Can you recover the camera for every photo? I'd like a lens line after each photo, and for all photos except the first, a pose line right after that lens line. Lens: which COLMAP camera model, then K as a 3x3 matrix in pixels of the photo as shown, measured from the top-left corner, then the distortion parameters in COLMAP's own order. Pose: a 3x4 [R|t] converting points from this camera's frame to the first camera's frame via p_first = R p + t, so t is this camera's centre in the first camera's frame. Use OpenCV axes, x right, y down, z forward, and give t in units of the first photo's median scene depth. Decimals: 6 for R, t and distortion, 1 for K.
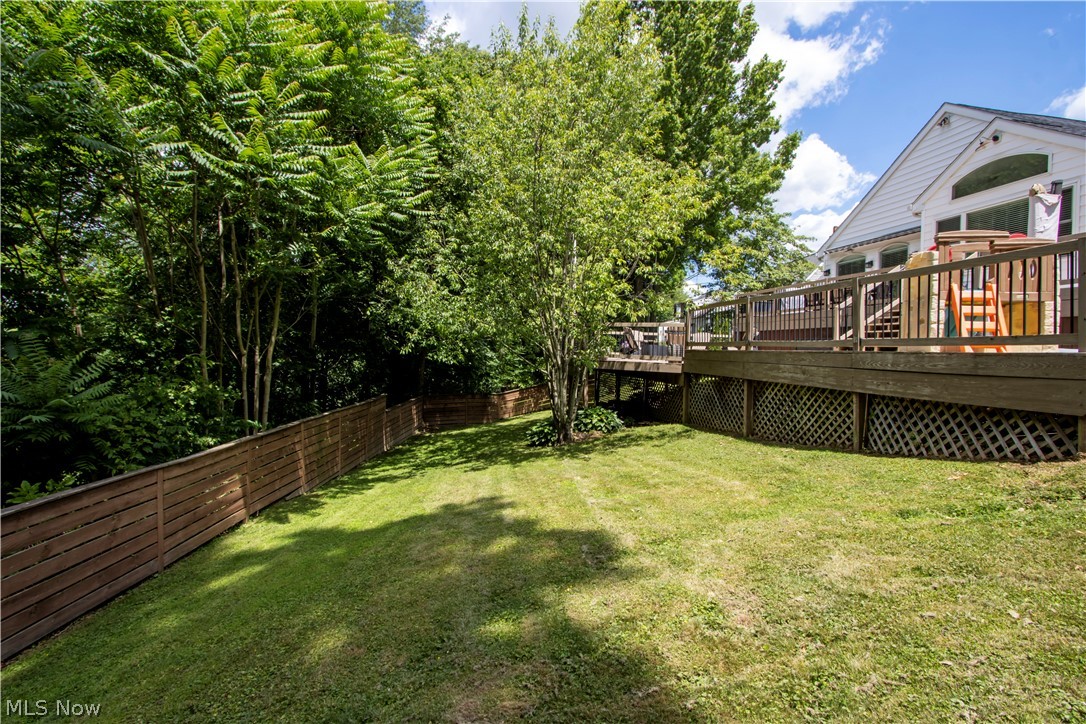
lens RADIAL K [[506.8, 0, 537.8], [0, 506.8, 356.1], [0, 0, 1]] dist [-0.012173, 0.000279]
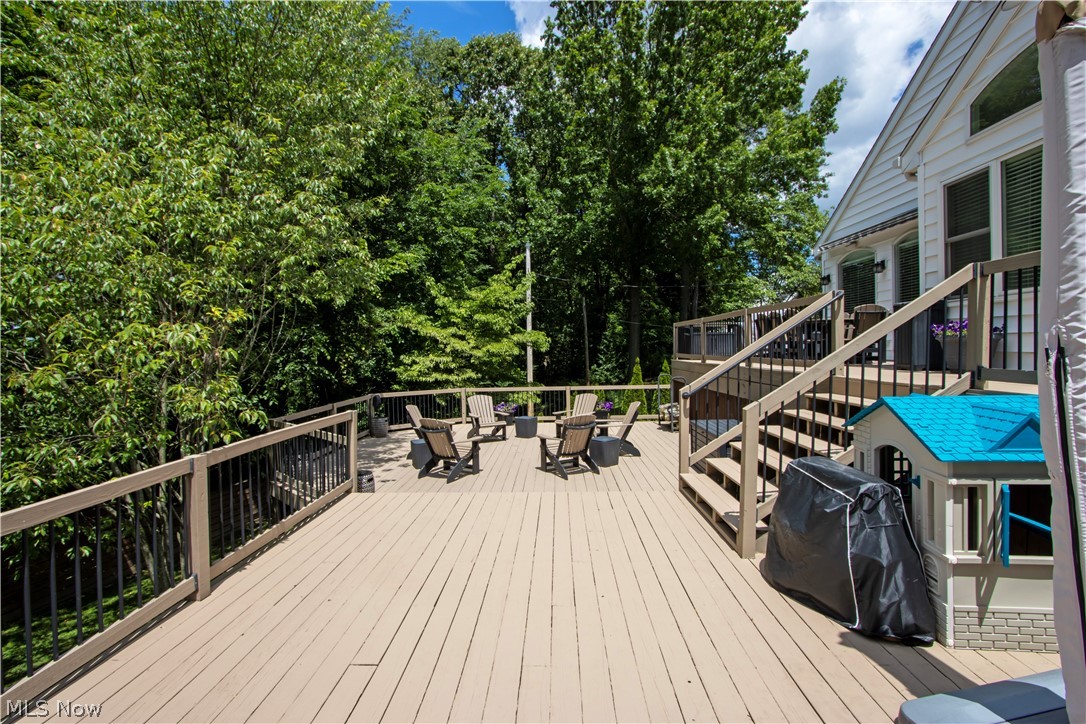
lens RADIAL K [[506.8, 0, 537.8], [0, 506.8, 356.1], [0, 0, 1]] dist [-0.012173, 0.000279]
pose [[0.984018, -0.050209, -0.170847, 0.463324], [0.049344, 0.998738, -0.009307, -0.117628], [0.171098, 0.000729, 0.985254, 0.446374]]
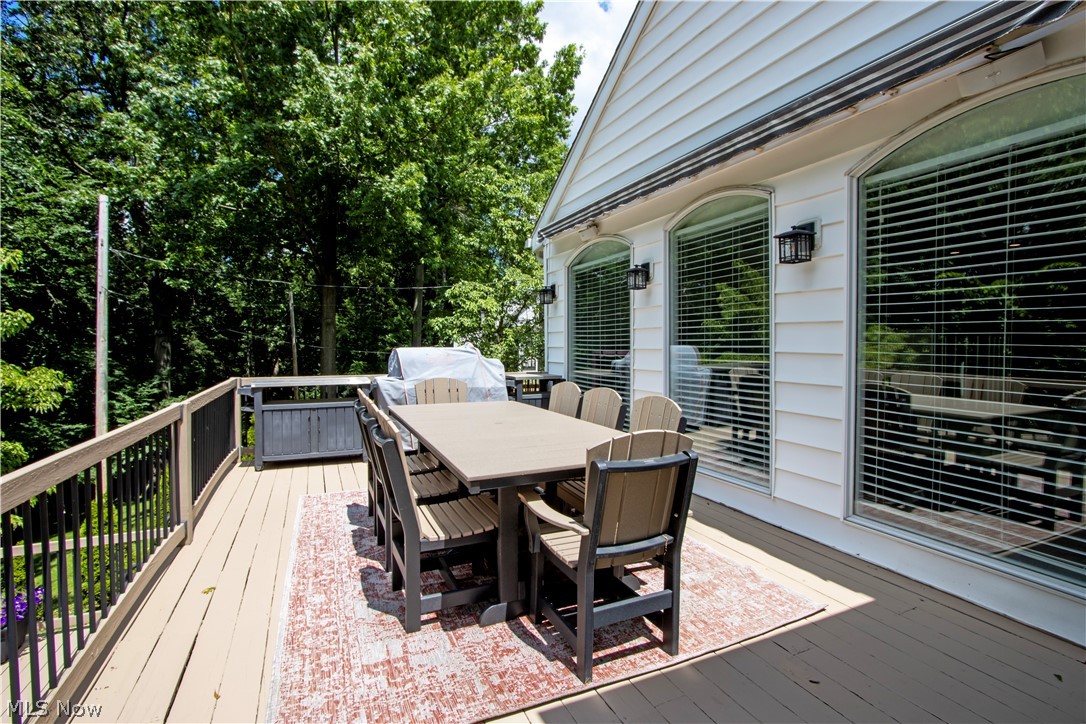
lens RADIAL K [[506.8, 0, 537.8], [0, 506.8, 356.1], [0, 0, 1]] dist [-0.012173, 0.000279]
pose [[0.960331, -0.051459, 0.274072, 0.680877], [0.047303, 0.998644, 0.021753, -0.189927], [-0.274820, -0.007926, 0.961463, 0.967550]]
